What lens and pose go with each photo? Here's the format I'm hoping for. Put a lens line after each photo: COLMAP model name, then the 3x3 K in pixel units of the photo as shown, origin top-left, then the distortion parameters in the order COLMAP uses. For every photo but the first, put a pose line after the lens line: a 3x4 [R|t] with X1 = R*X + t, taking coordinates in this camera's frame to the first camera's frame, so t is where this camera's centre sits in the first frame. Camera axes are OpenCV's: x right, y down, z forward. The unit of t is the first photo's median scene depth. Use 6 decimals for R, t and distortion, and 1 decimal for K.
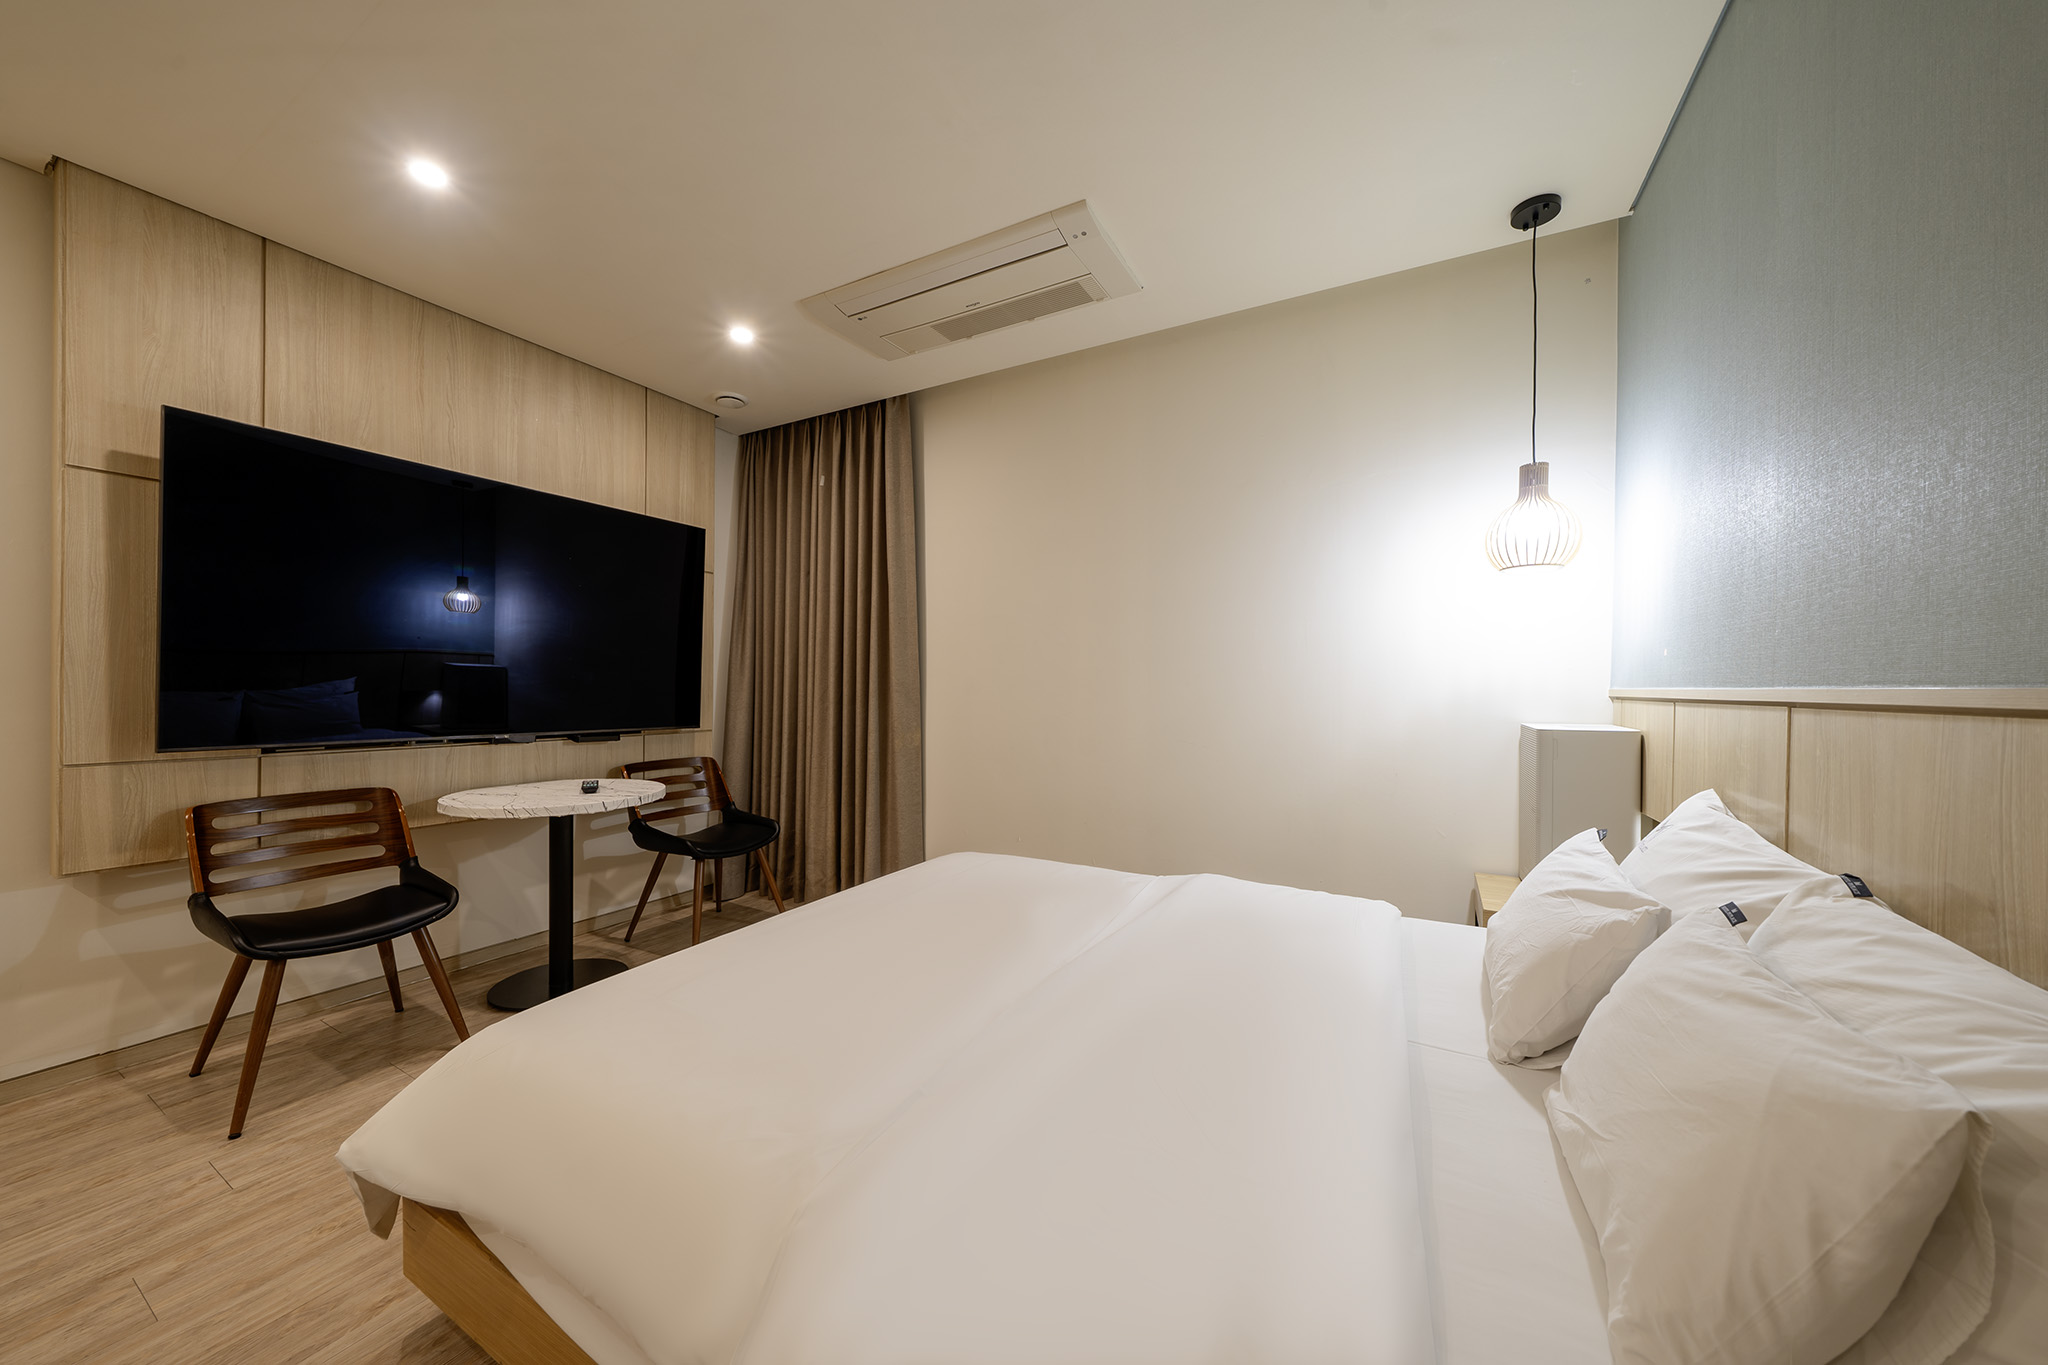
lens RADIAL K [[704.9, 0, 1028.9], [0, 704.9, 689.3], [0, 0, 1]] dist [-0.003223, -0.000117]
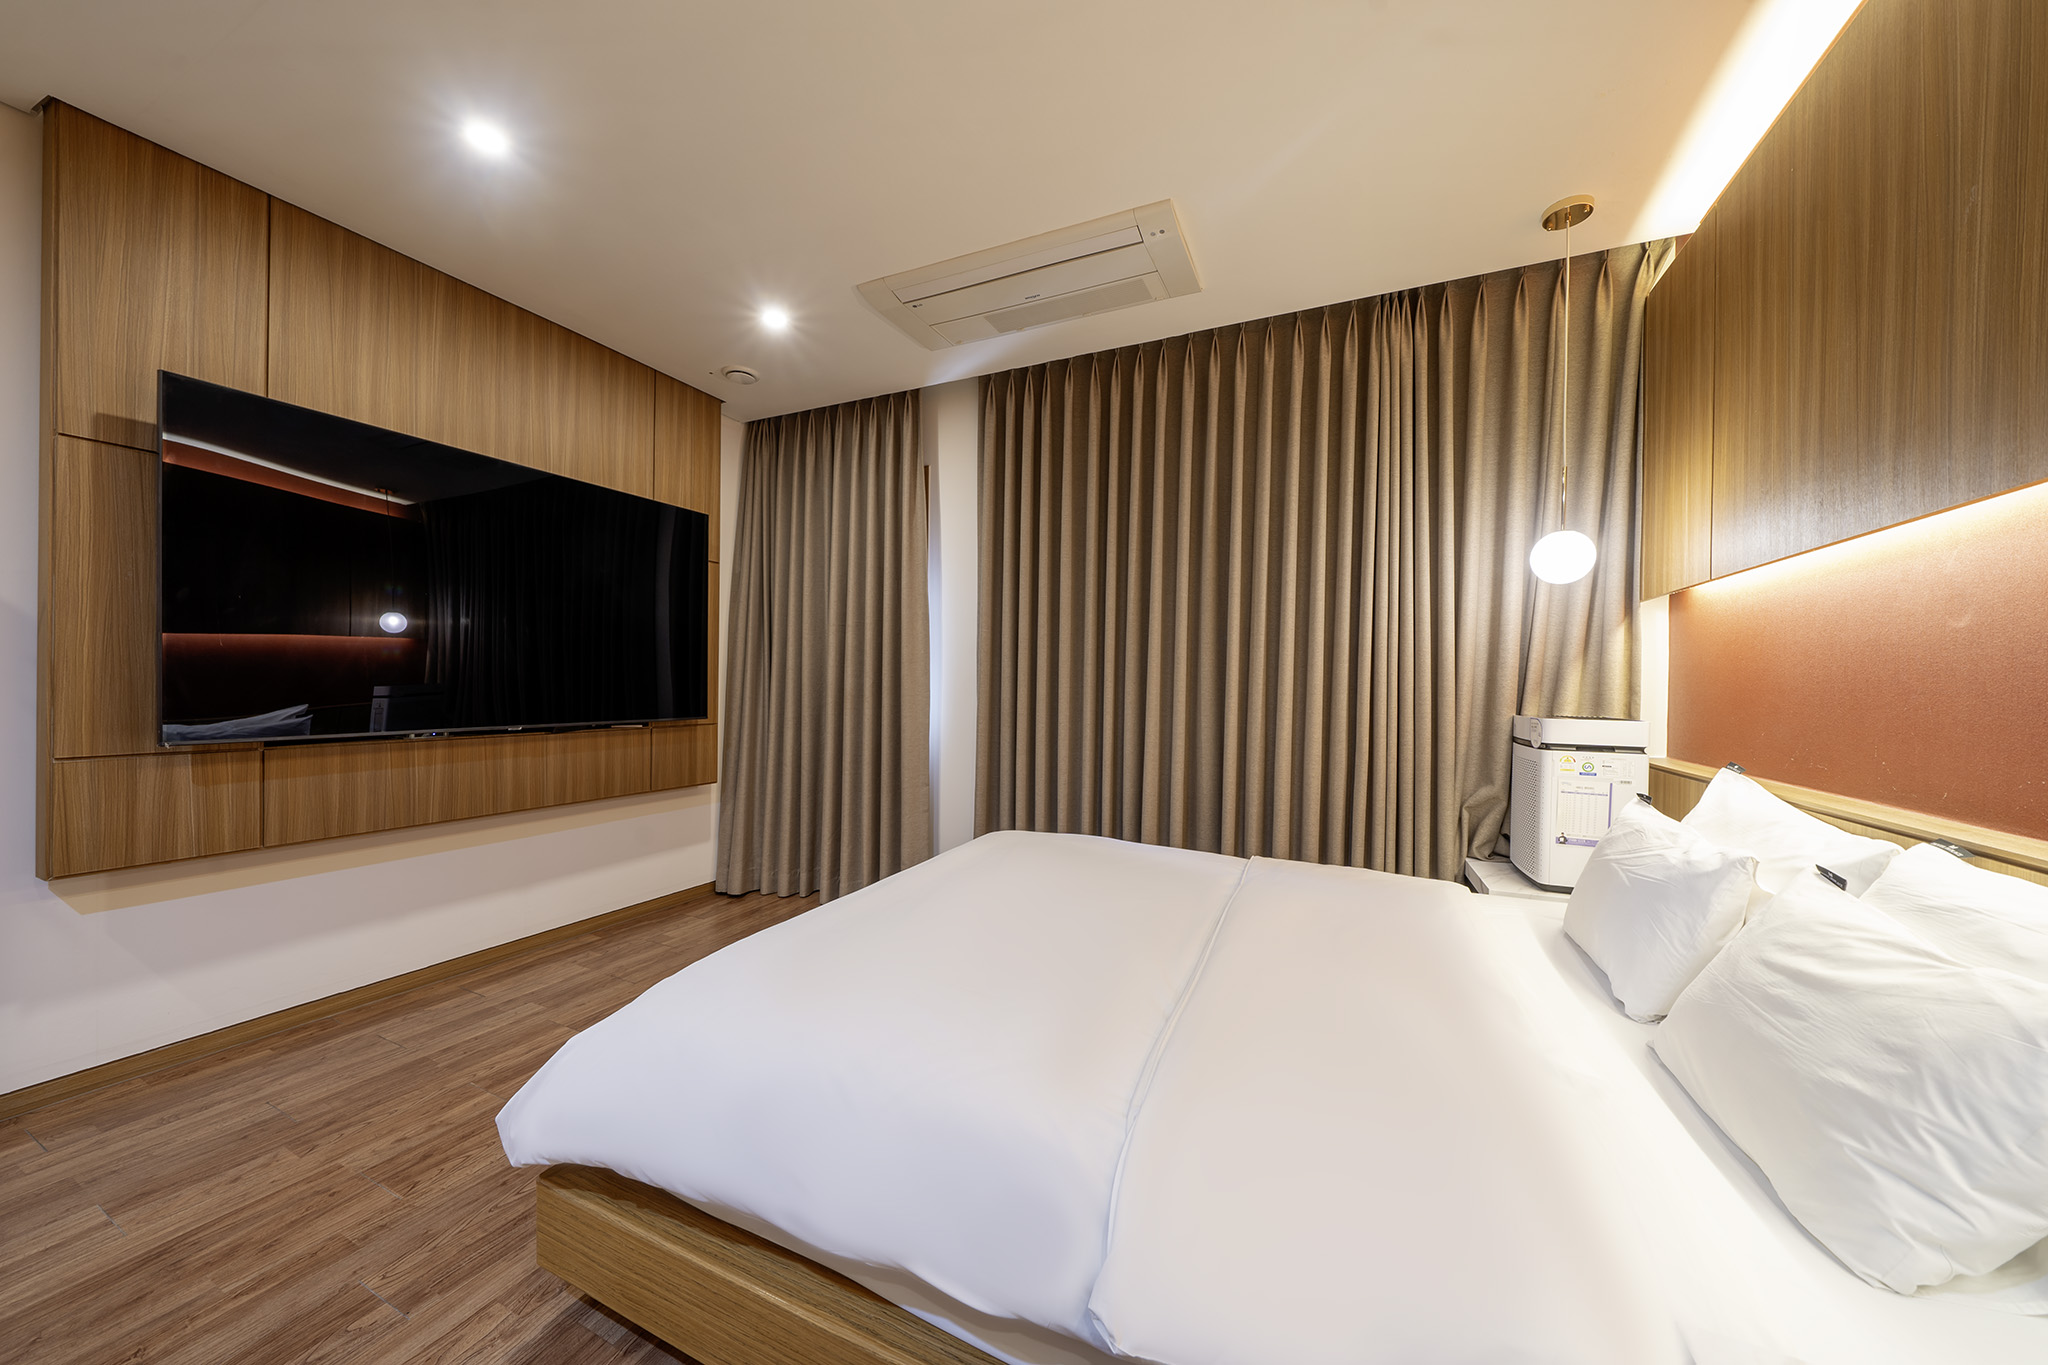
lens RADIAL K [[704.9, 0, 1019.2], [0, 704.9, 684.6], [0, 0, 1]] dist [-0.003223, -0.000117]
pose [[0.997534, 0.001657, 0.070162, -0.156943], [-0.001313, 0.999987, -0.004941, 0.014161], [-0.070169, 0.004837, 0.997523, -0.003905]]
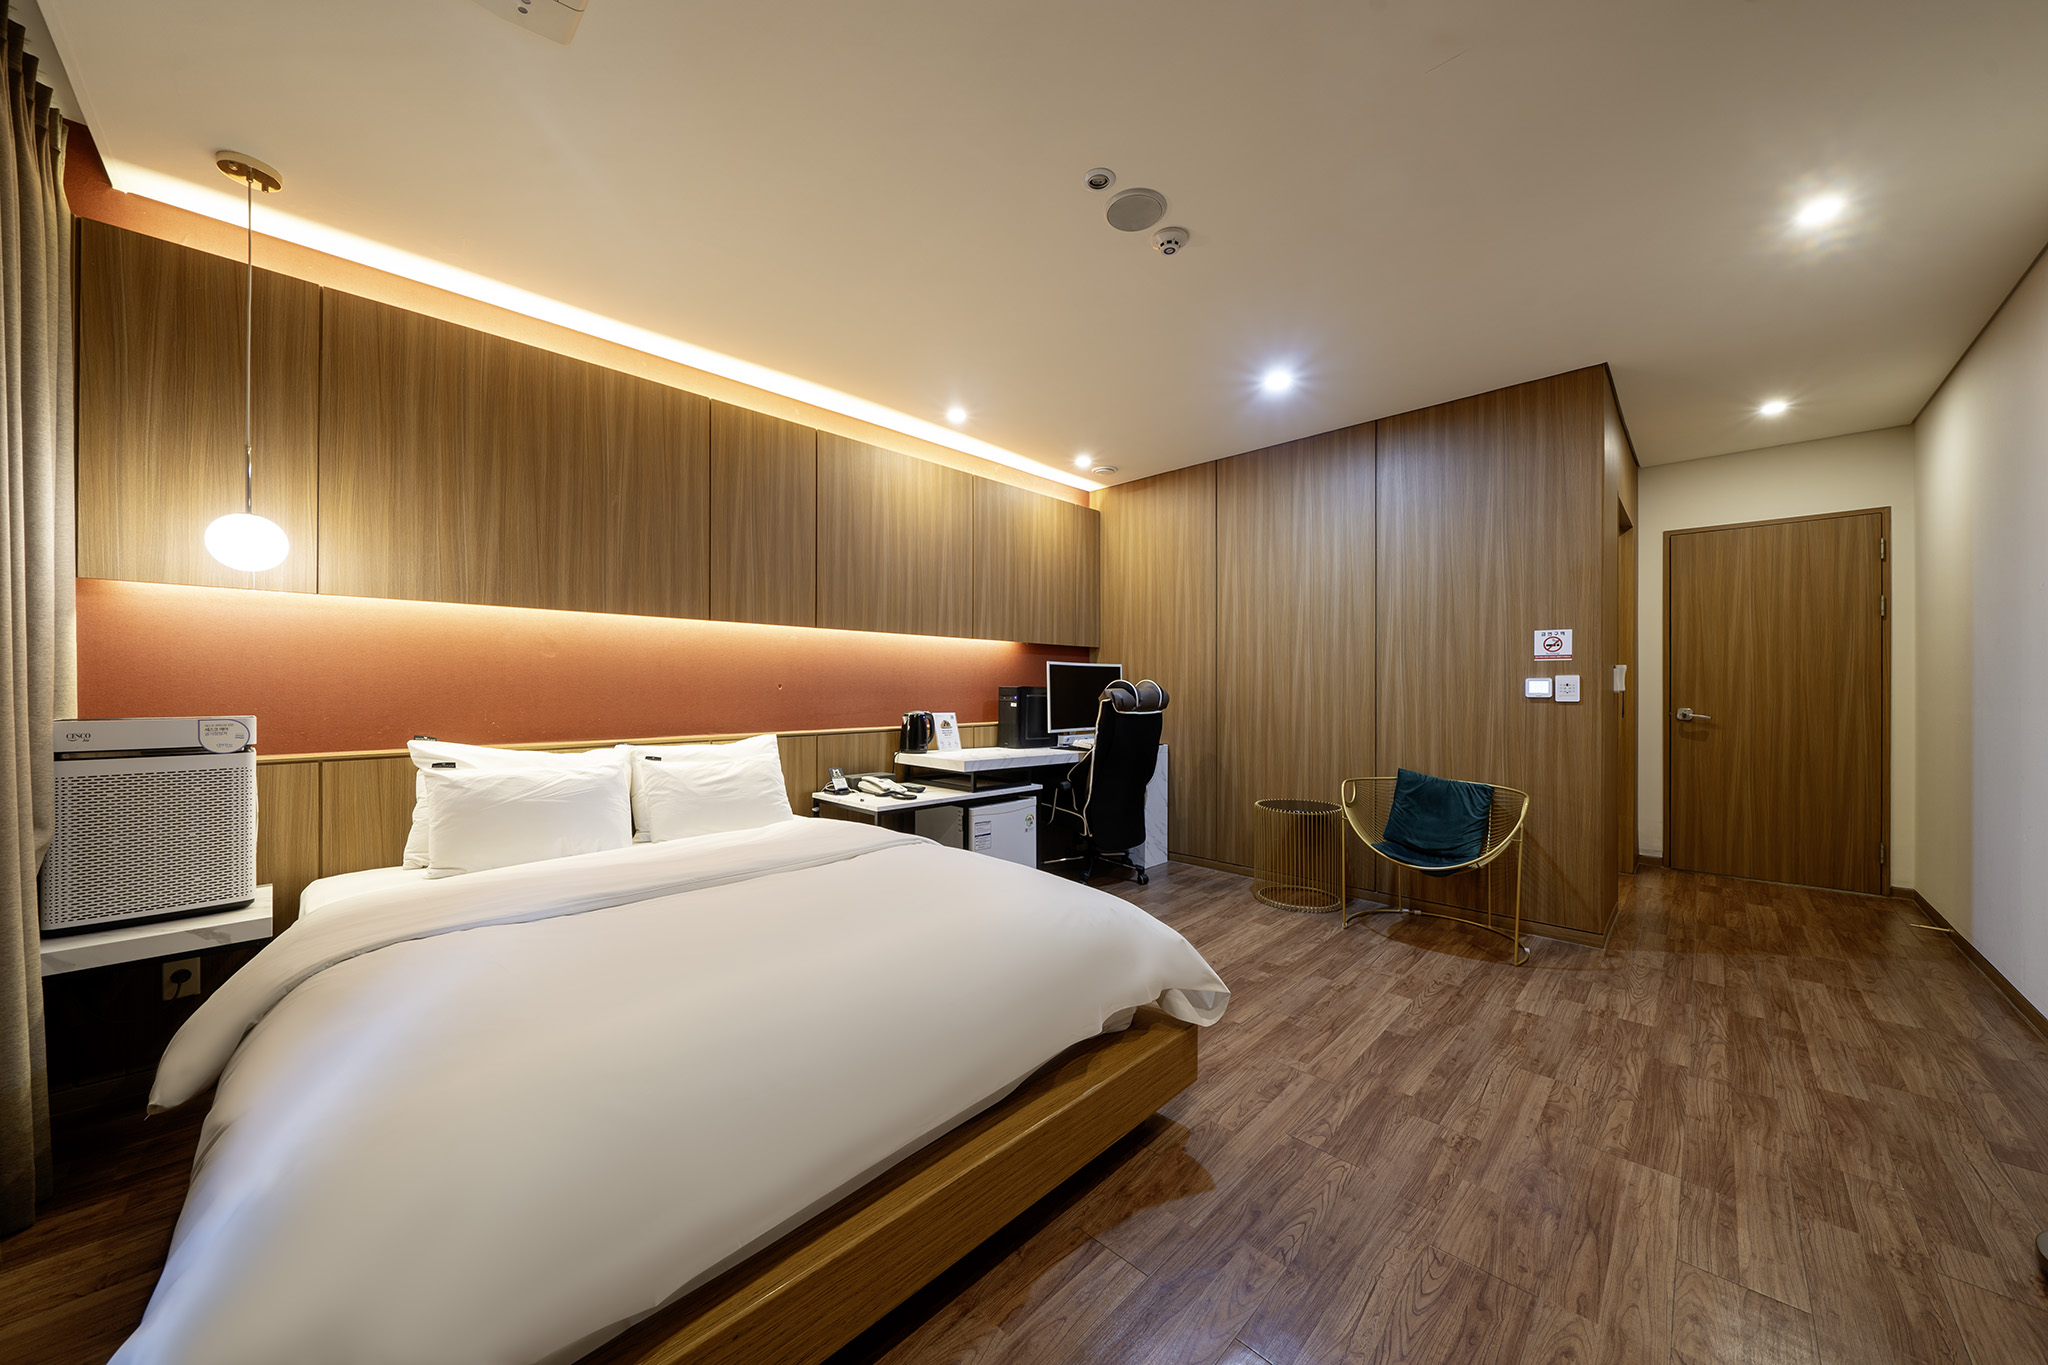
lens RADIAL K [[704.9, 0, 1030.7], [0, 704.9, 687.1], [0, 0, 1]] dist [-0.003223, -0.000117]
pose [[-0.967821, -0.011400, 0.251380, -0.440744], [-0.008411, 0.999881, 0.012961, 0.000515], [-0.251498, 0.010430, -0.967802, 1.143452]]
